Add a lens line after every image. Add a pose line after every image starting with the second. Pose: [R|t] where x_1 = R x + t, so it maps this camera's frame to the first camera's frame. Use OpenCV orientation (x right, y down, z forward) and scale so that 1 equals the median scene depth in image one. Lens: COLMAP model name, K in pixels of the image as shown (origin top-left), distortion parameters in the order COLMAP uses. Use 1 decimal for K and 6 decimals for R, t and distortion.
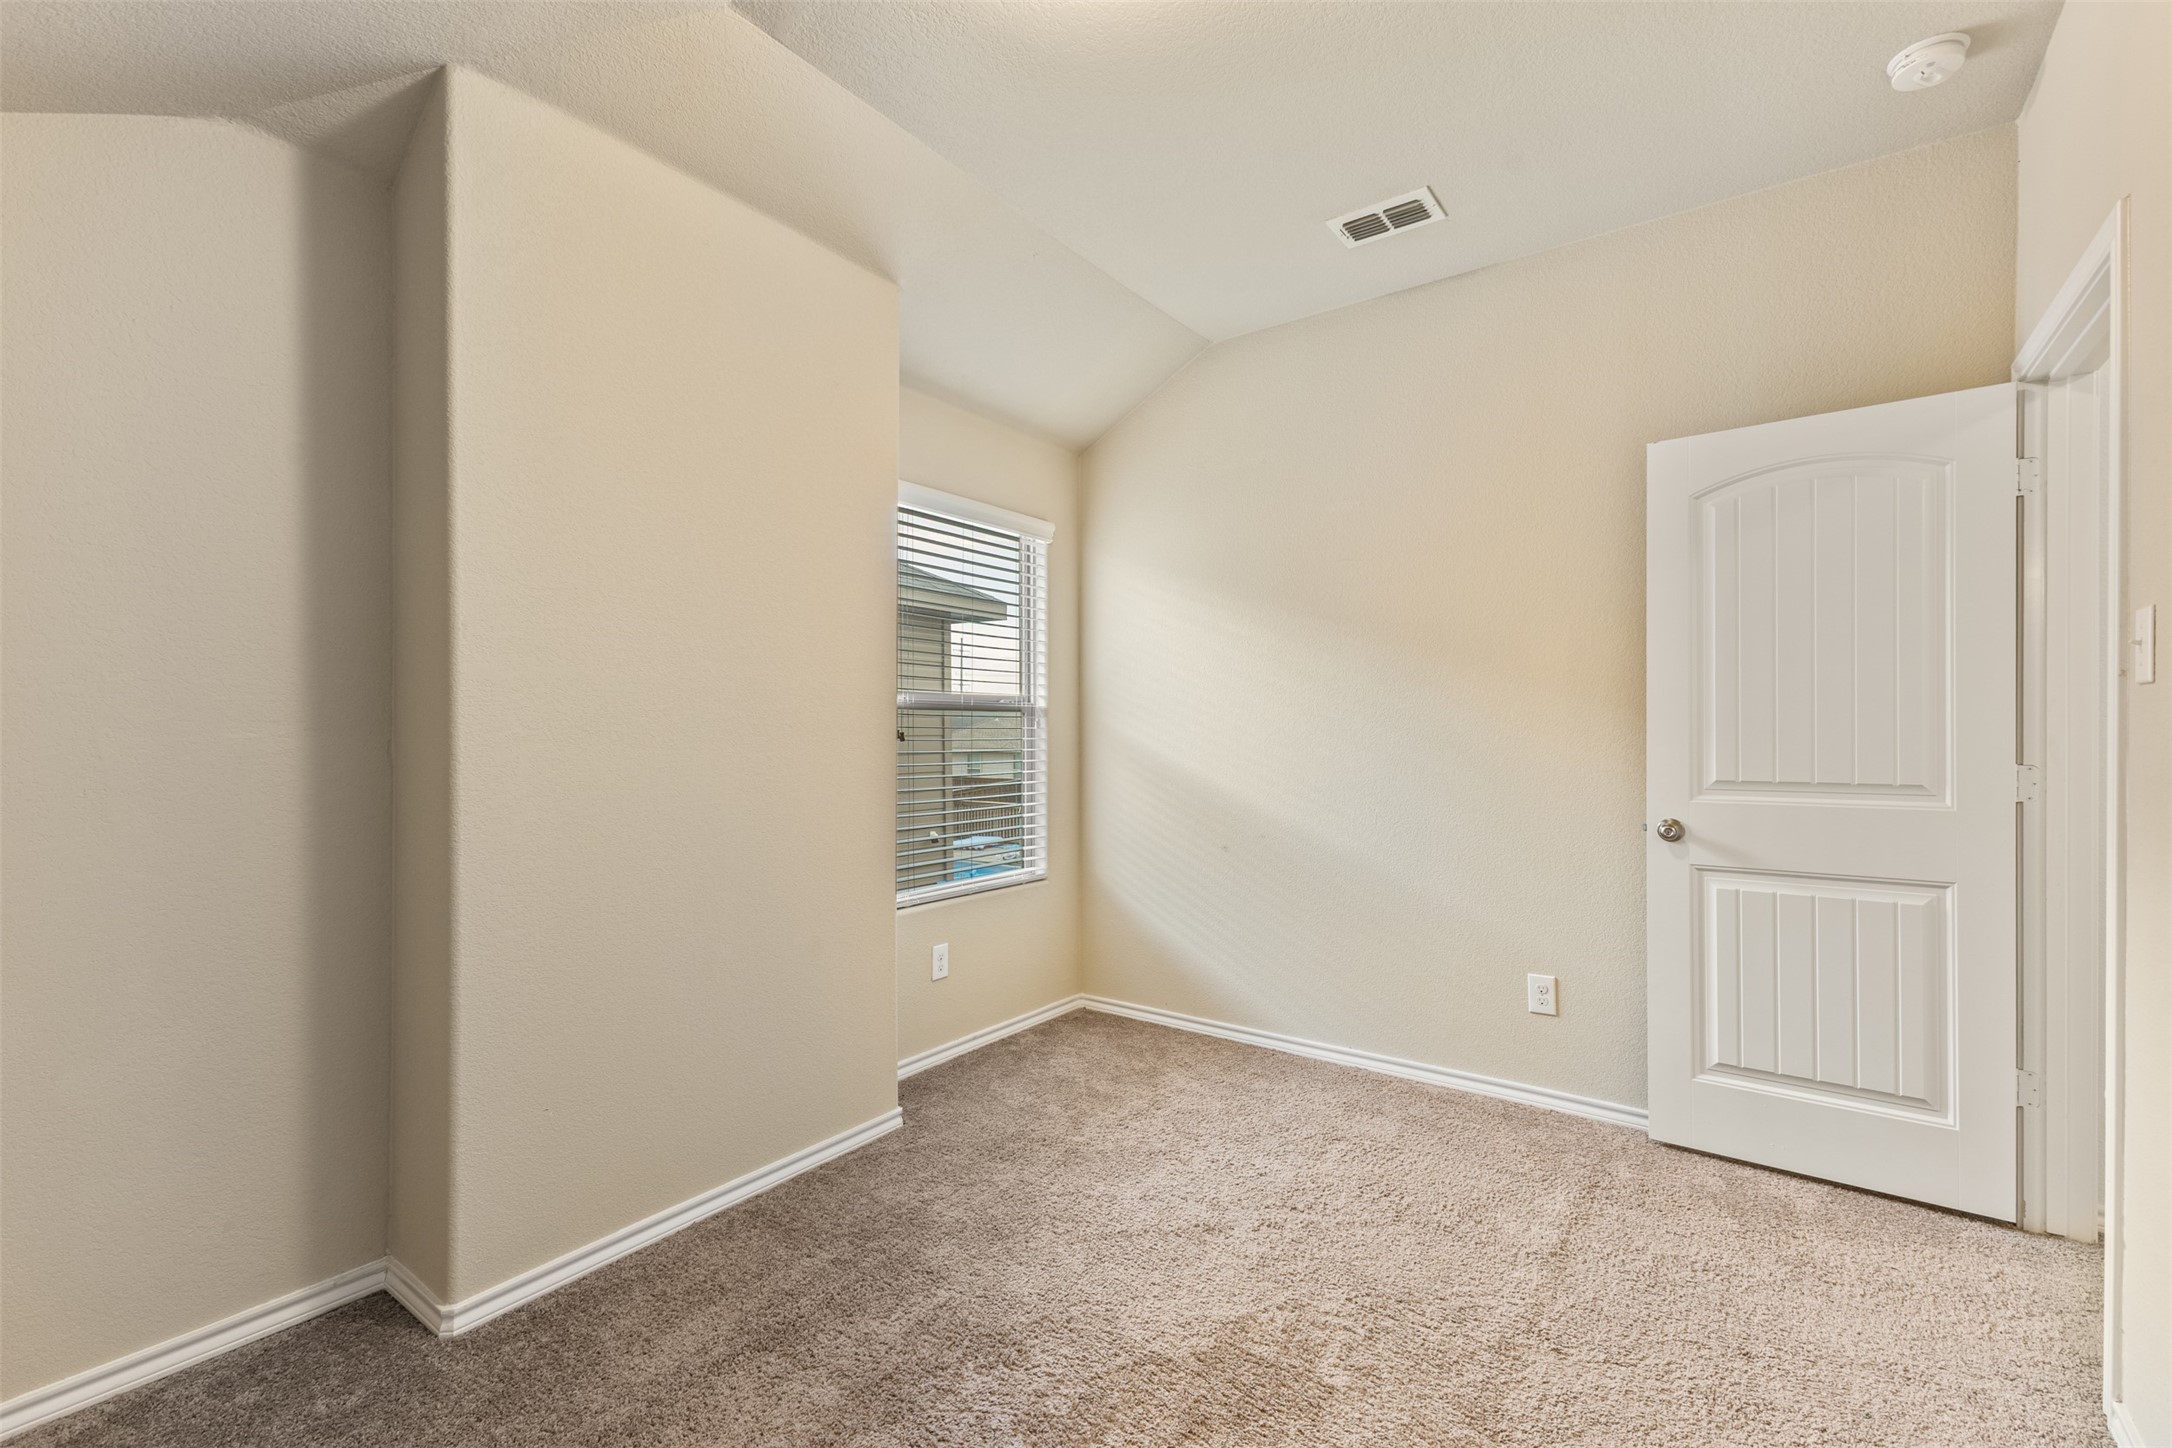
lens RADIAL K [[941.6, 0, 1084.6], [0, 941.6, 728.1], [0, 0, 1]] dist [0.005853, -0.000547]
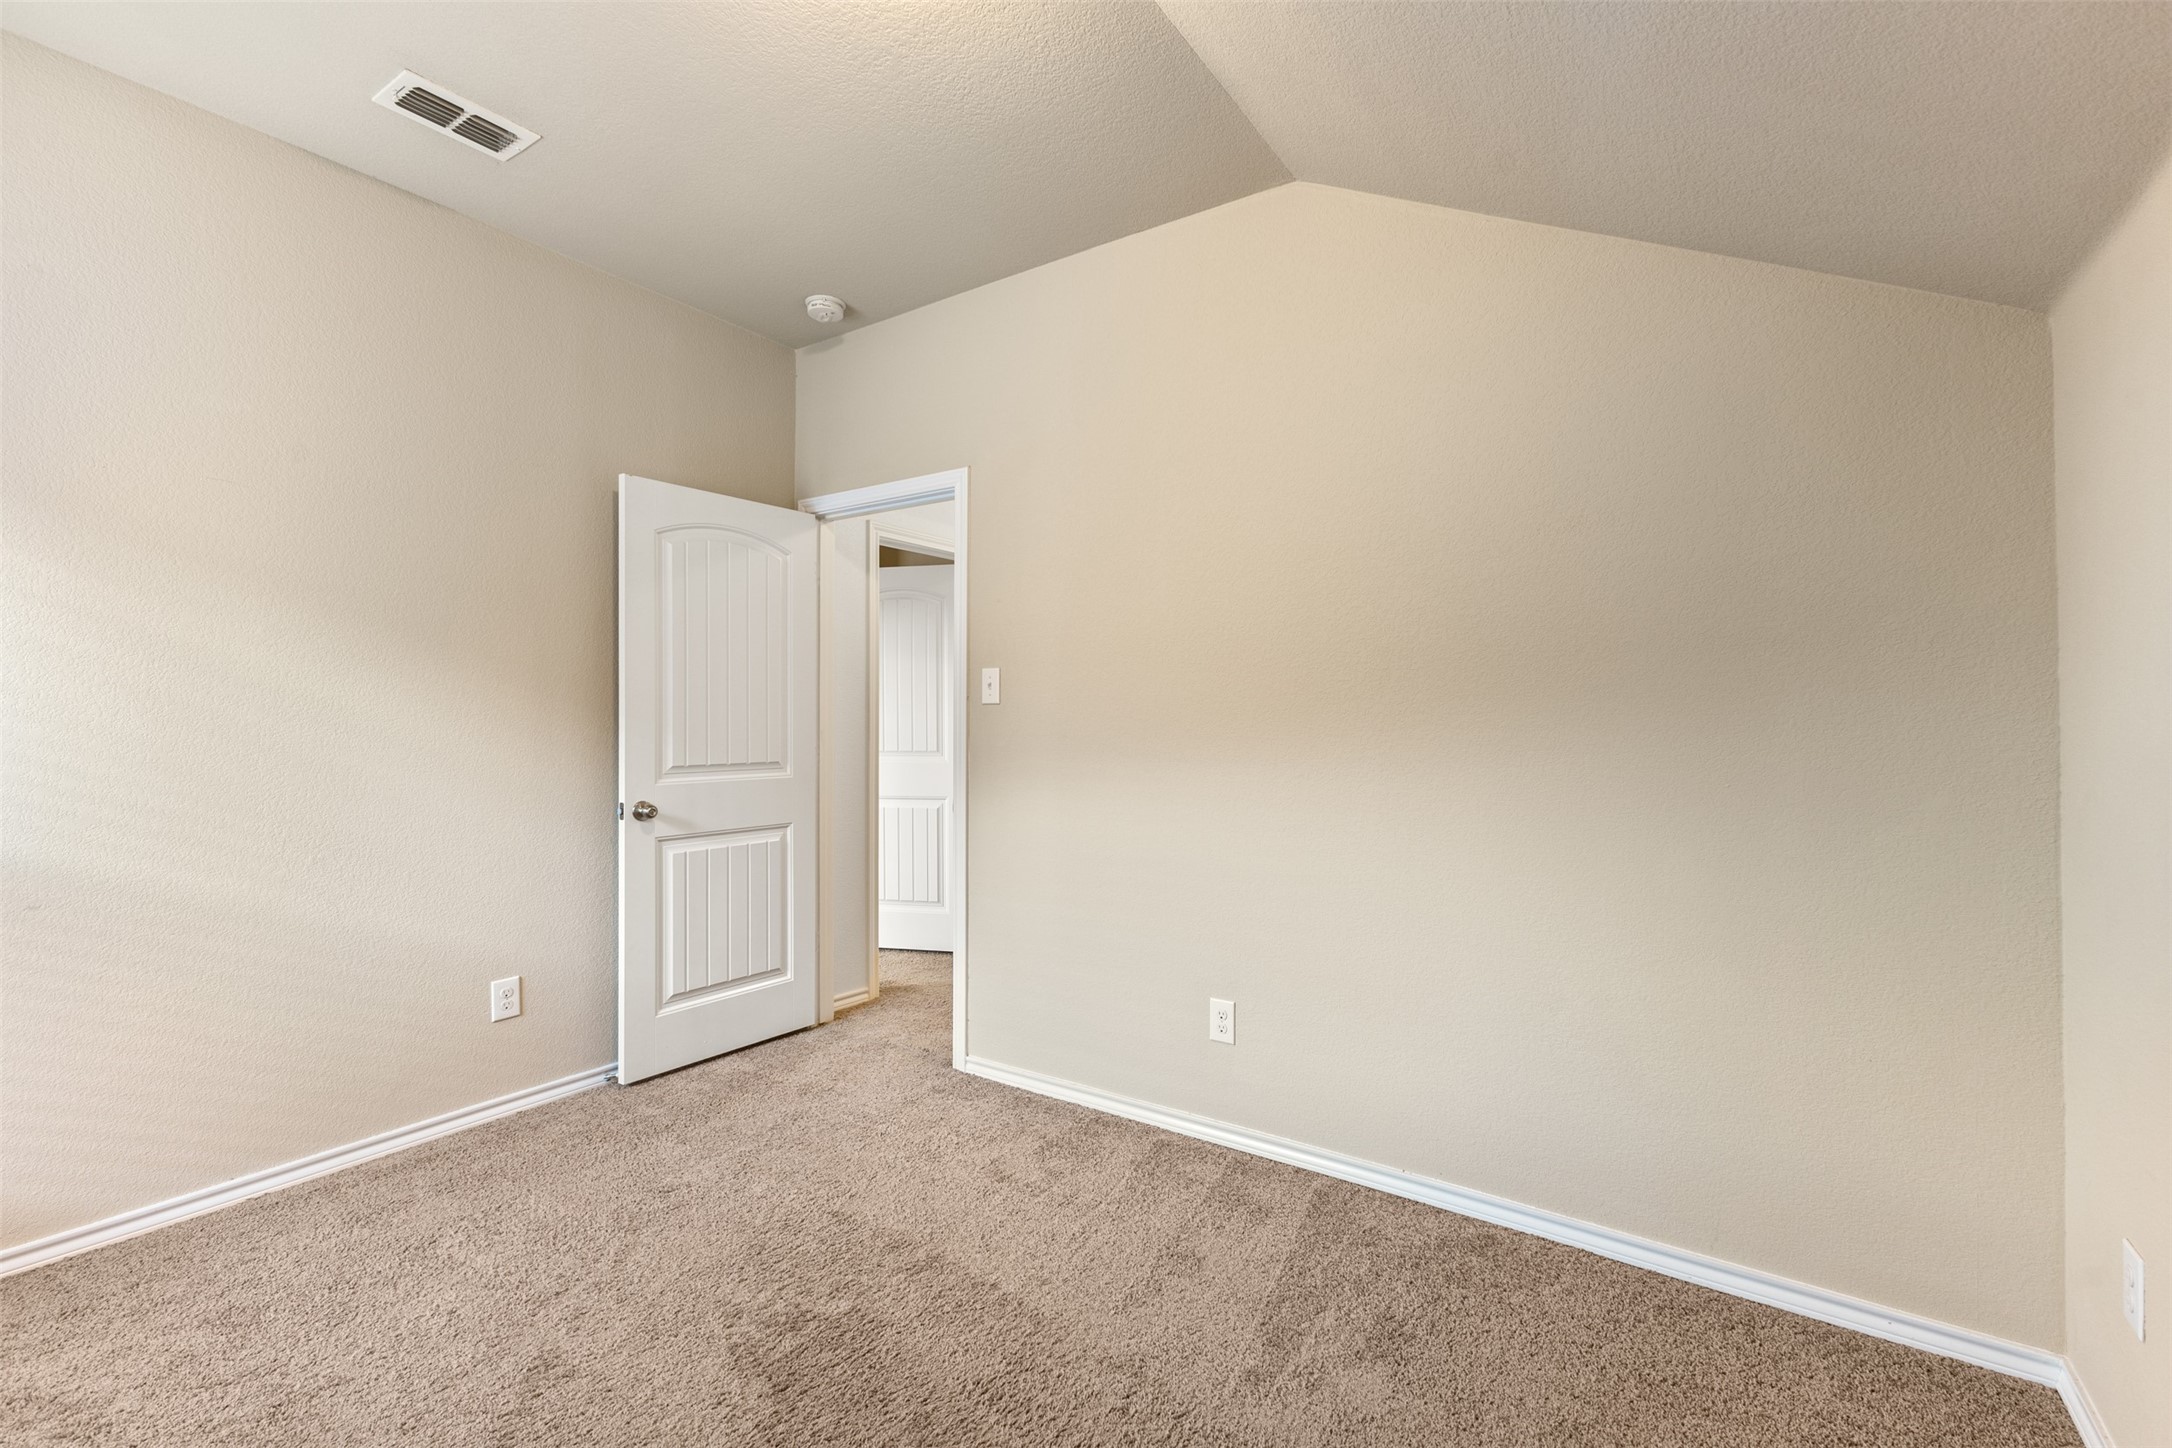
lens RADIAL K [[941.6, 0, 1091.9], [0, 941.6, 716.0], [0, 0, 1]] dist [0.005853, -0.000547]
pose [[-0.049032, 0.009096, 0.998756, -0.589154], [-0.002181, 0.999955, -0.009214, -0.000040], [-0.998795, -0.002630, -0.049010, 0.513048]]
